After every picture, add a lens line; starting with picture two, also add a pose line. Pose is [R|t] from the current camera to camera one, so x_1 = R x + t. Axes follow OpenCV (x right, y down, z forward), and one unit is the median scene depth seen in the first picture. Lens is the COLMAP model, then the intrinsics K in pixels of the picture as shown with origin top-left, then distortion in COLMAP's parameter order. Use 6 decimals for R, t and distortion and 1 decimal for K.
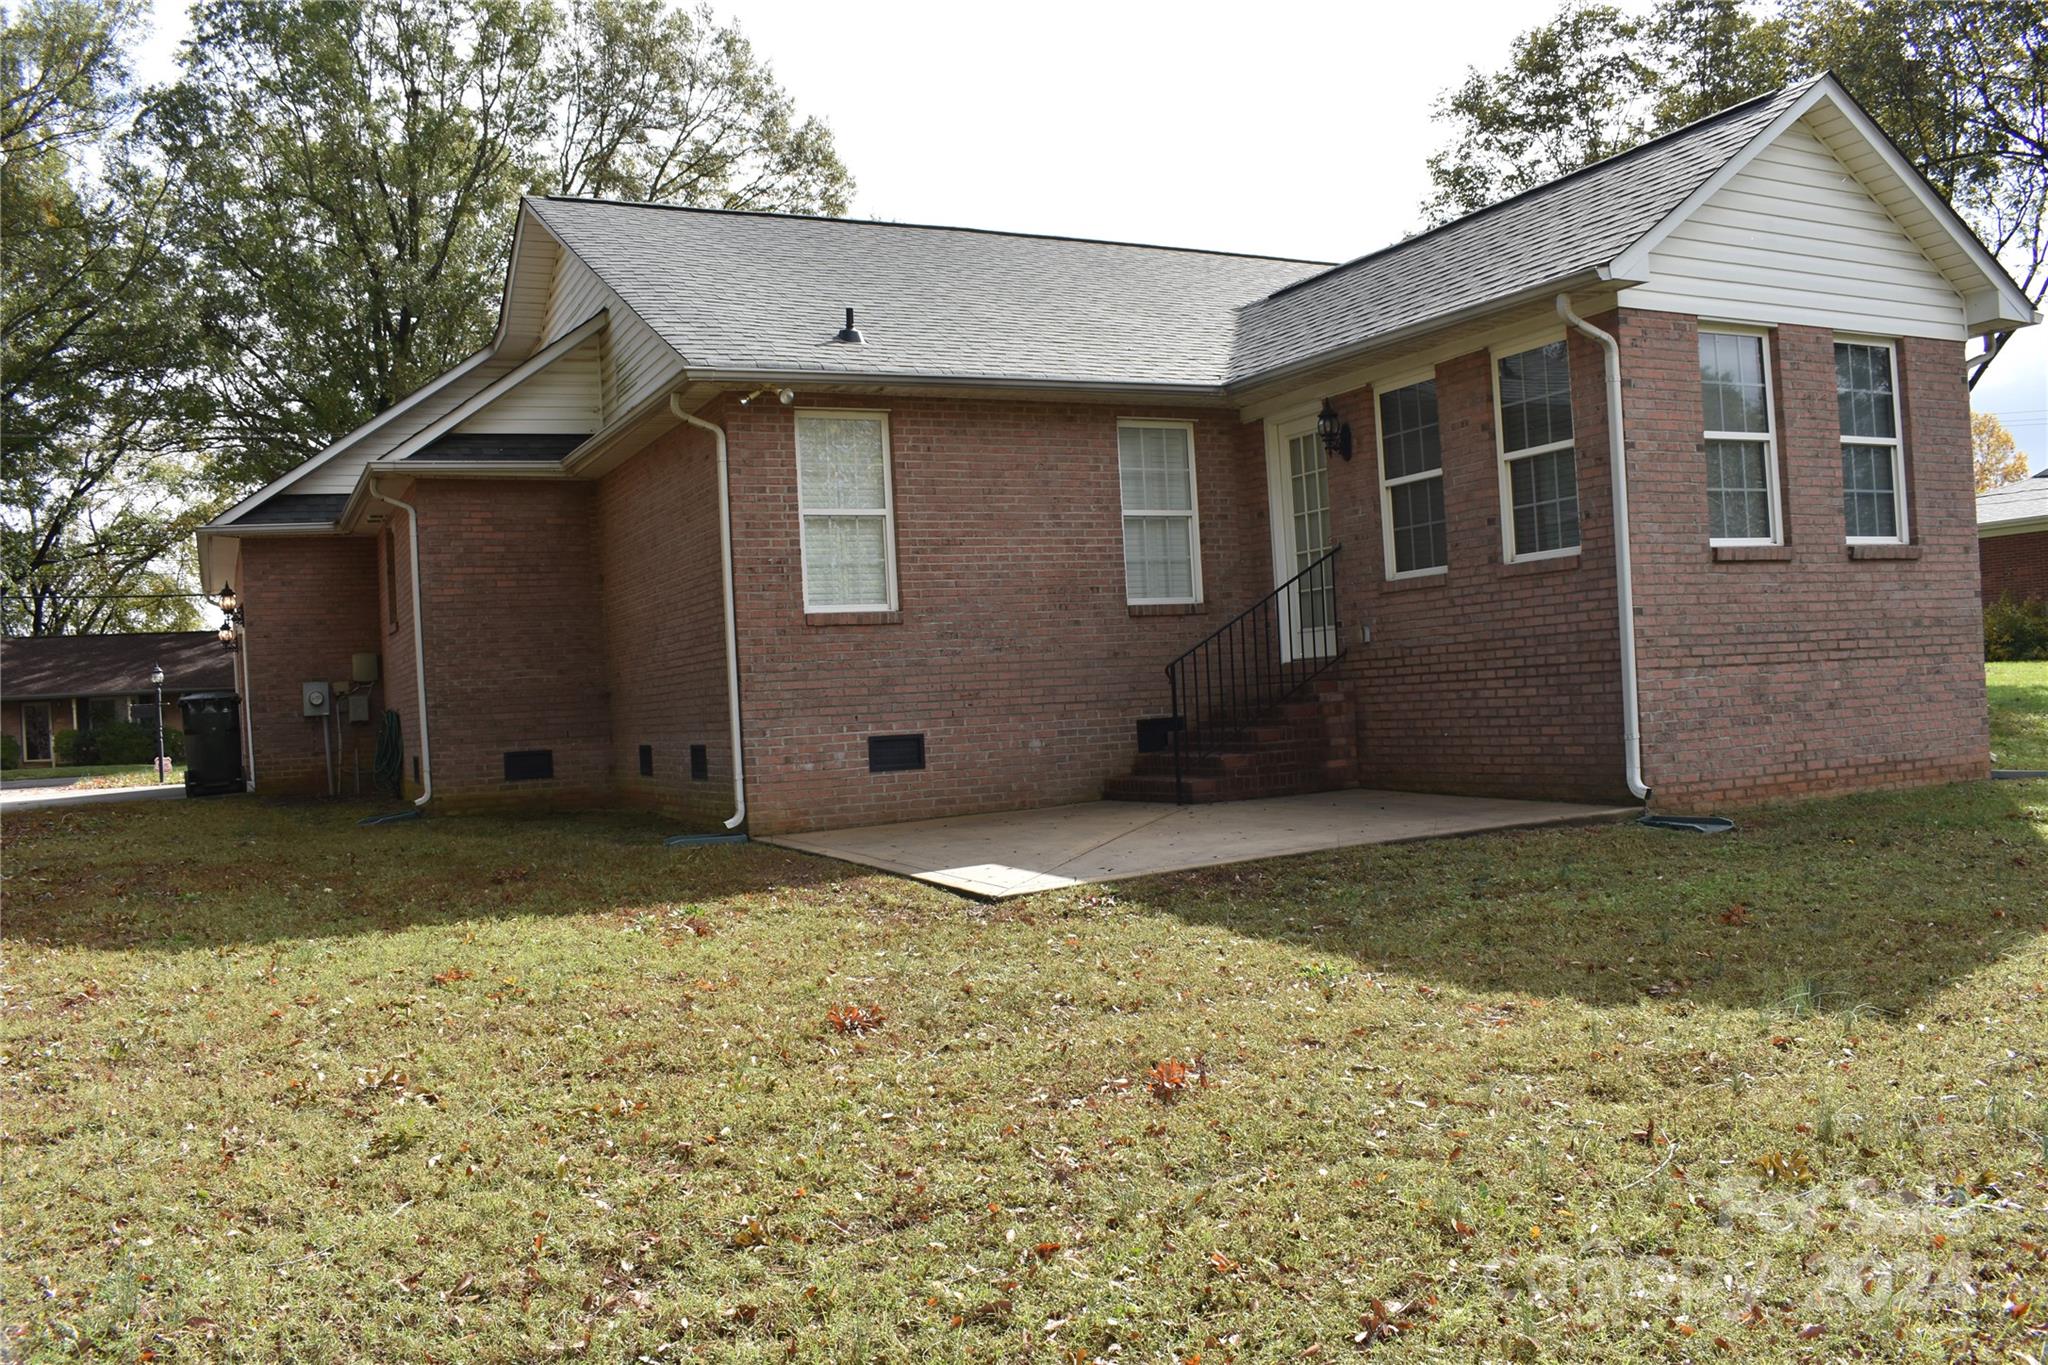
lens RADIAL K [[1596.9, 0, 1023.3], [0, 1596.9, 689.8], [0, 0, 1]] dist [-0.094838, 0.011024]
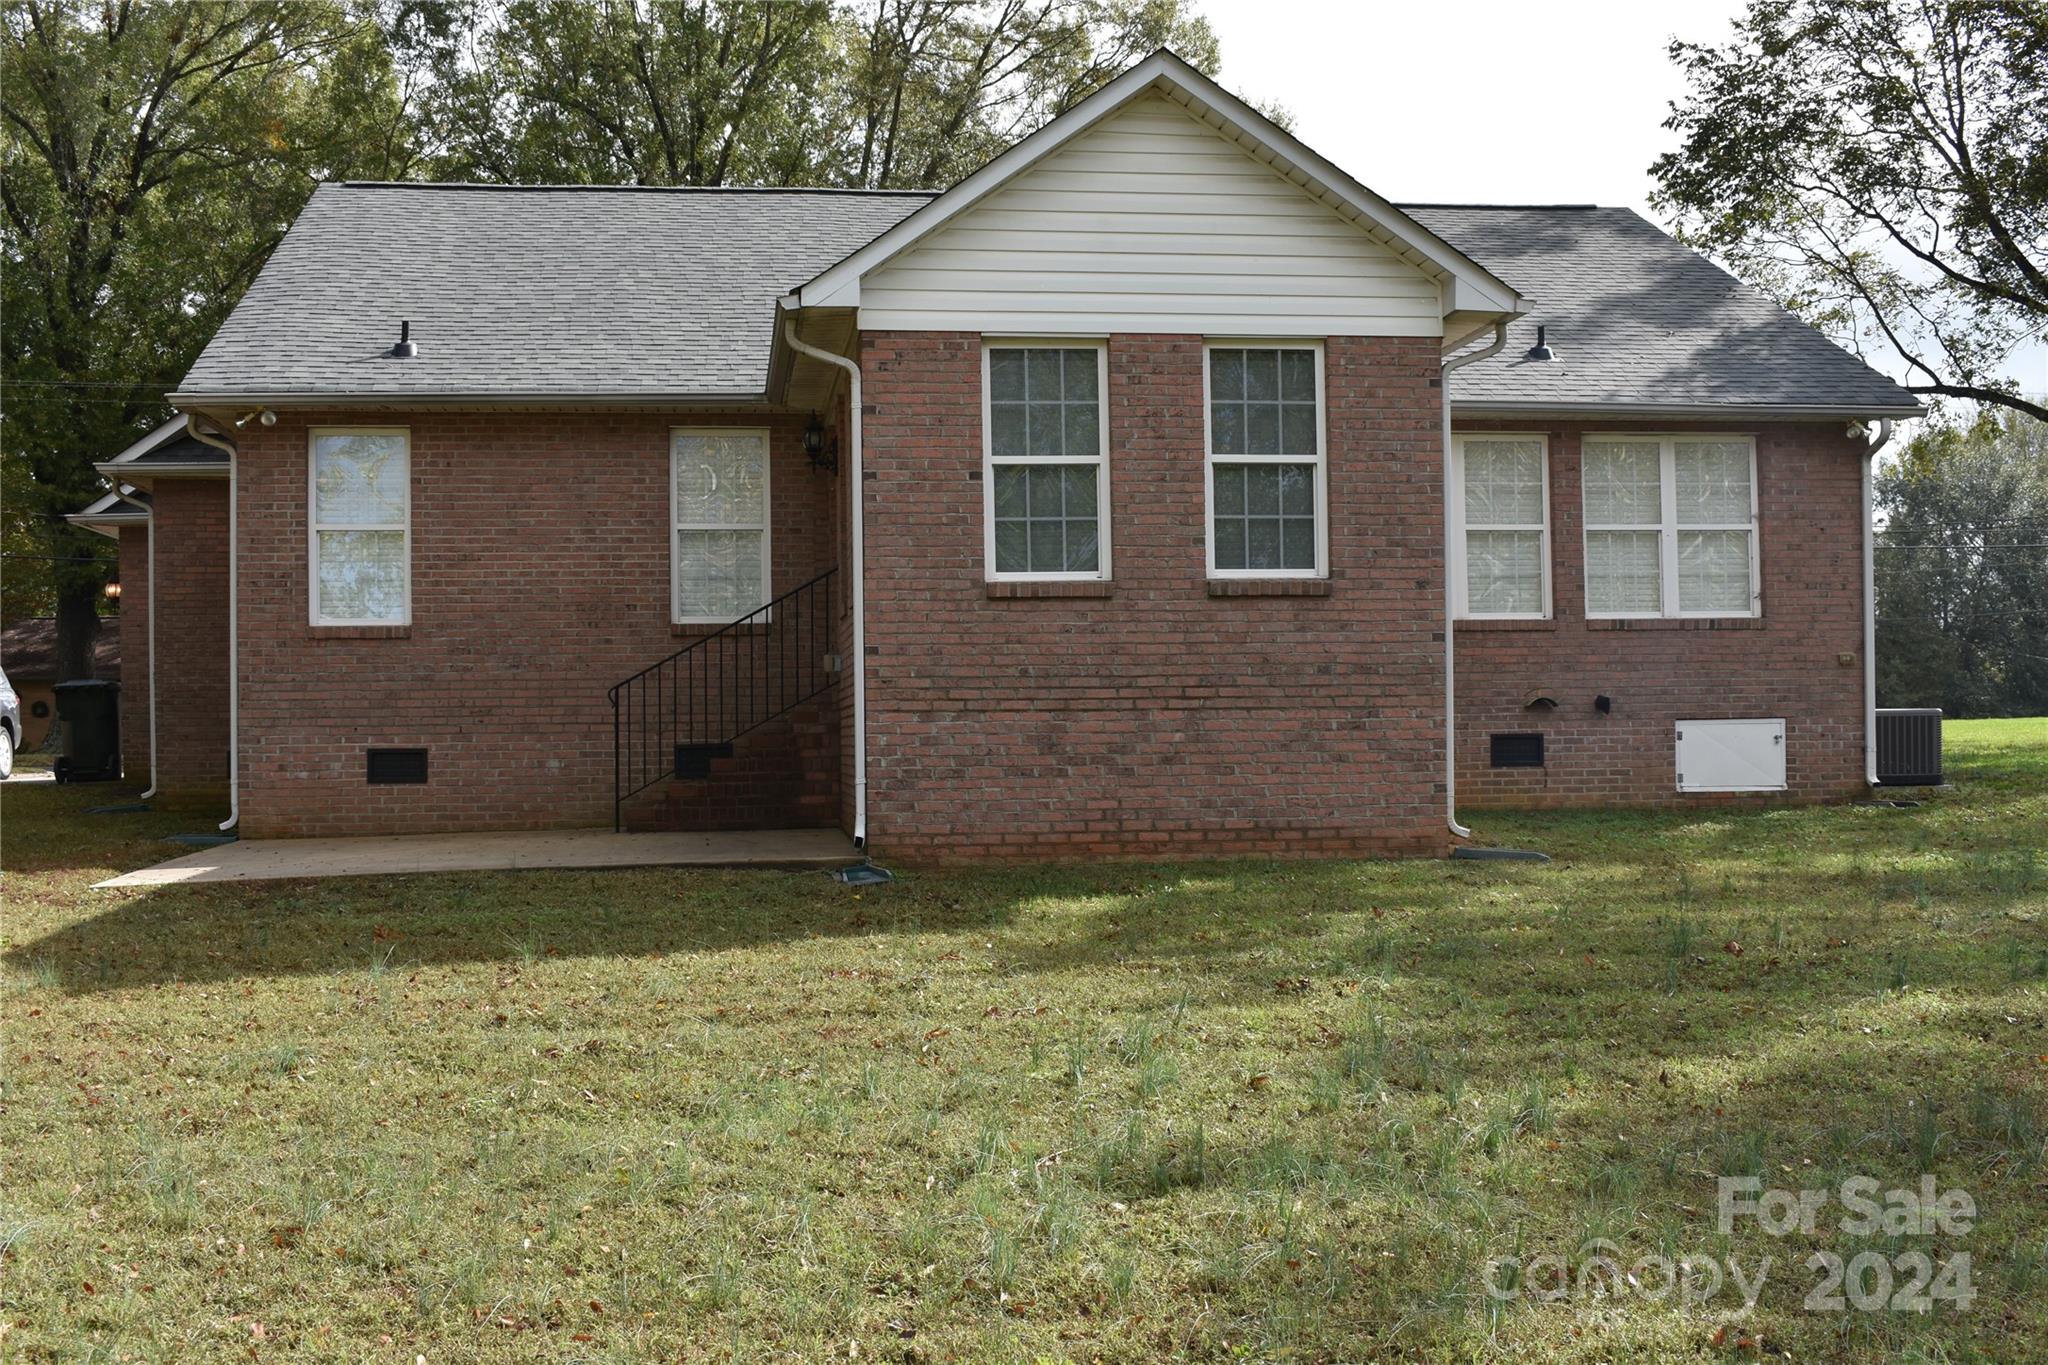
lens RADIAL K [[2118.1, 0, 1025.6], [0, 2118.1, 679.7], [0, 0, 1]] dist [-0.075725, 0.000000]
pose [[0.954903, 0.033175, -0.295058, 0.765824], [-0.035403, 0.999371, -0.002211, -0.029077], [0.294799, 0.012557, 0.955477, -0.173389]]
